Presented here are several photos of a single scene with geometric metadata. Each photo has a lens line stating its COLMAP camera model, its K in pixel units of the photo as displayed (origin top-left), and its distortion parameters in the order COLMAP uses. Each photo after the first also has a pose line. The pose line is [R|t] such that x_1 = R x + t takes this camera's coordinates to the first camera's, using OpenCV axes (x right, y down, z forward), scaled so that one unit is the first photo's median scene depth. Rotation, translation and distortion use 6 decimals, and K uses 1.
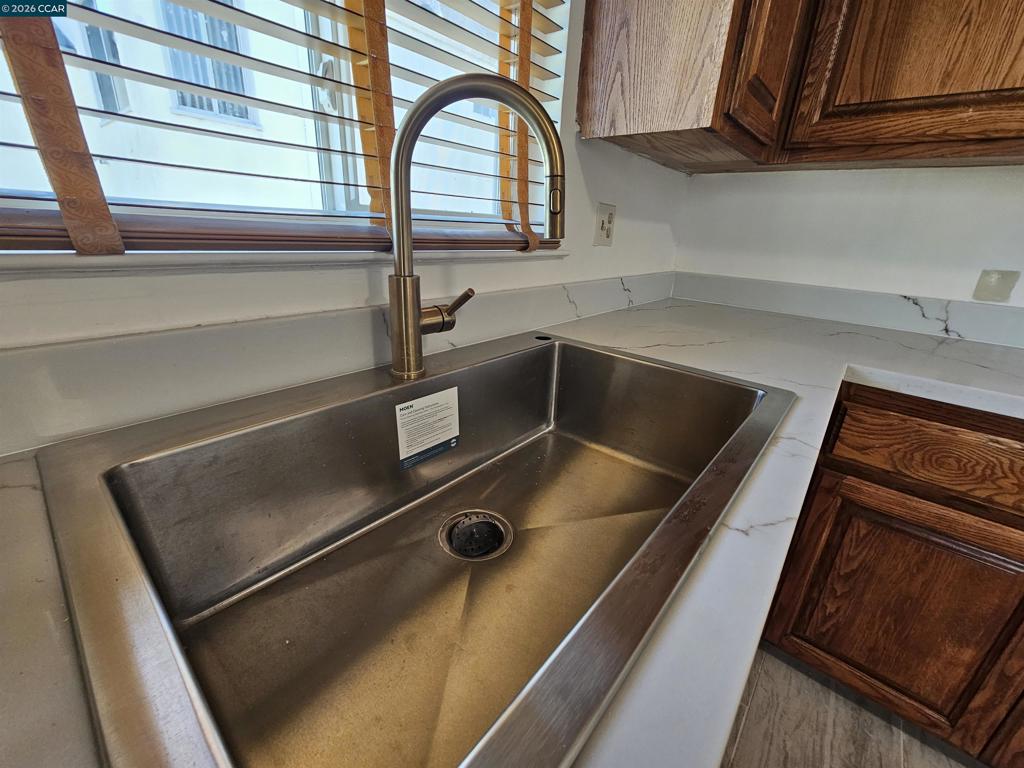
lens RADIAL K [[421.6, 0, 507.2], [0, 421.6, 382.2], [0, 0, 1]] dist [-0.001244, -0.000243]
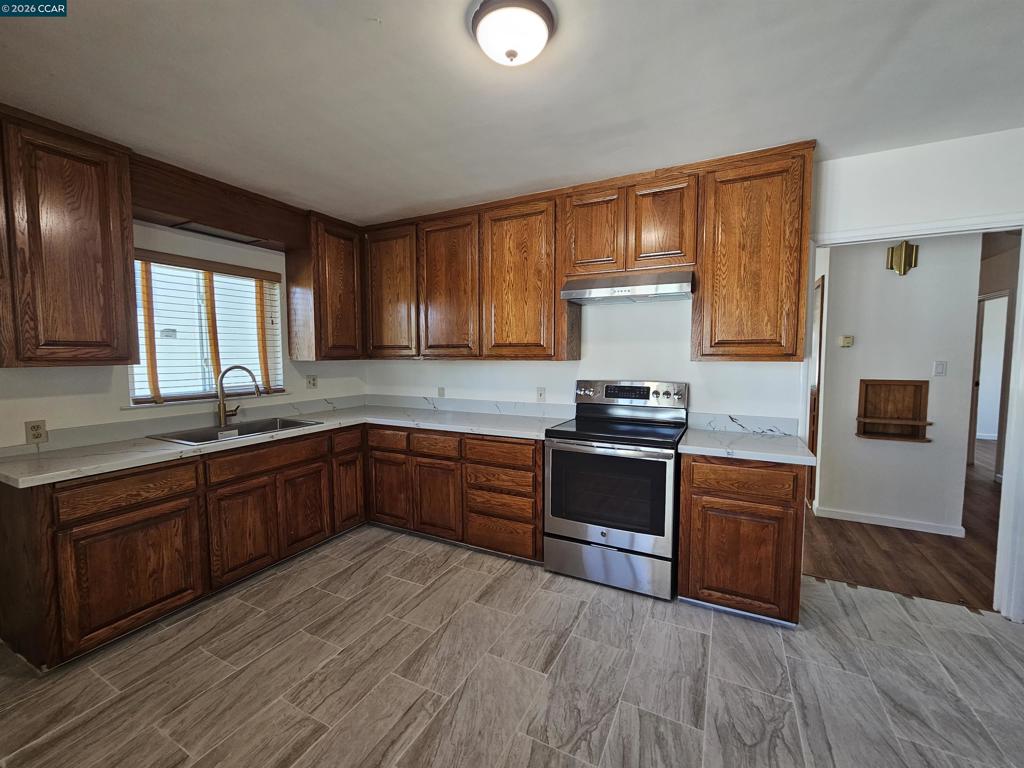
lens RADIAL K [[421.6, 0, 507.2], [0, 421.6, 382.2], [0, 0, 1]] dist [-0.001244, -0.000243]
pose [[0.971131, -0.068588, 0.228473, 1.147111], [0.128923, 0.956753, -0.260775, 0.736638], [-0.200706, 0.282702, 0.937975, -2.619785]]
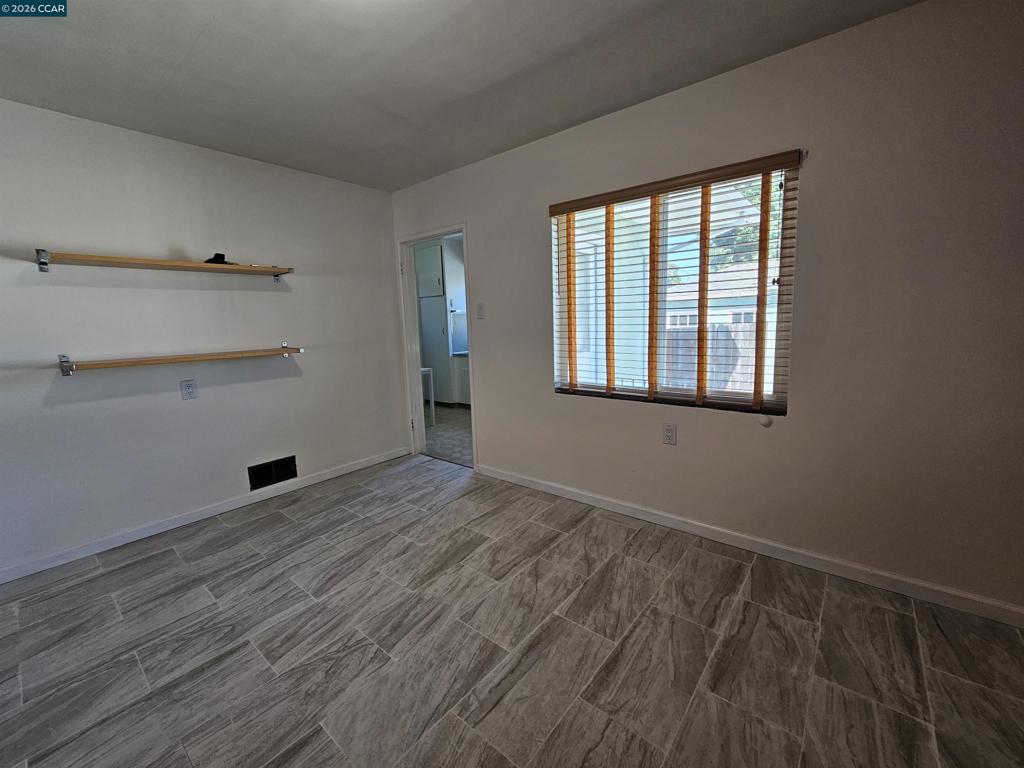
lens RADIAL K [[421.6, 0, 507.2], [0, 421.6, 382.2], [0, 0, 1]] dist [-0.001244, -0.000243]
pose [[-0.999653, -0.017032, -0.020094, 1.071652], [-0.024505, 0.881153, 0.472195, -0.201000], [0.009664, 0.472524, -0.881265, 0.218533]]
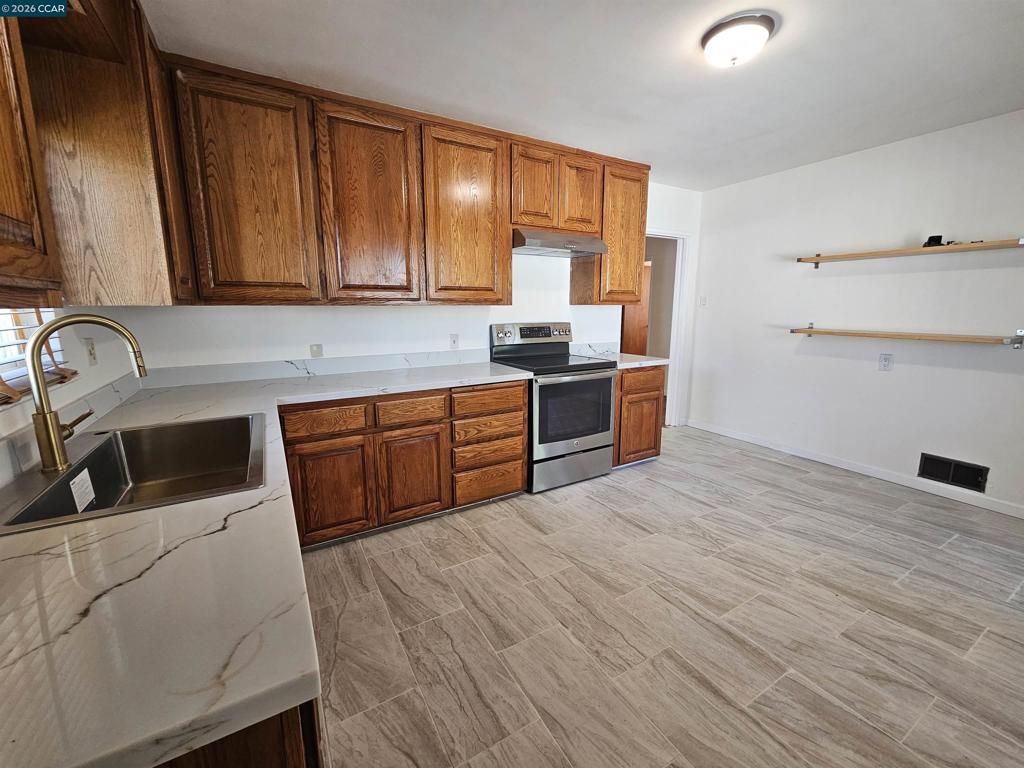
lens RADIAL K [[420.8, 0, 514.5], [0, 420.8, 378.2], [0, 0, 1]] dist [0.001088, -0.000153]
pose [[0.322770, -0.212956, 0.922209, -0.817382], [0.341270, 0.935002, 0.096467, 0.074956], [-0.882810, 0.283585, 0.374466, -0.979110]]
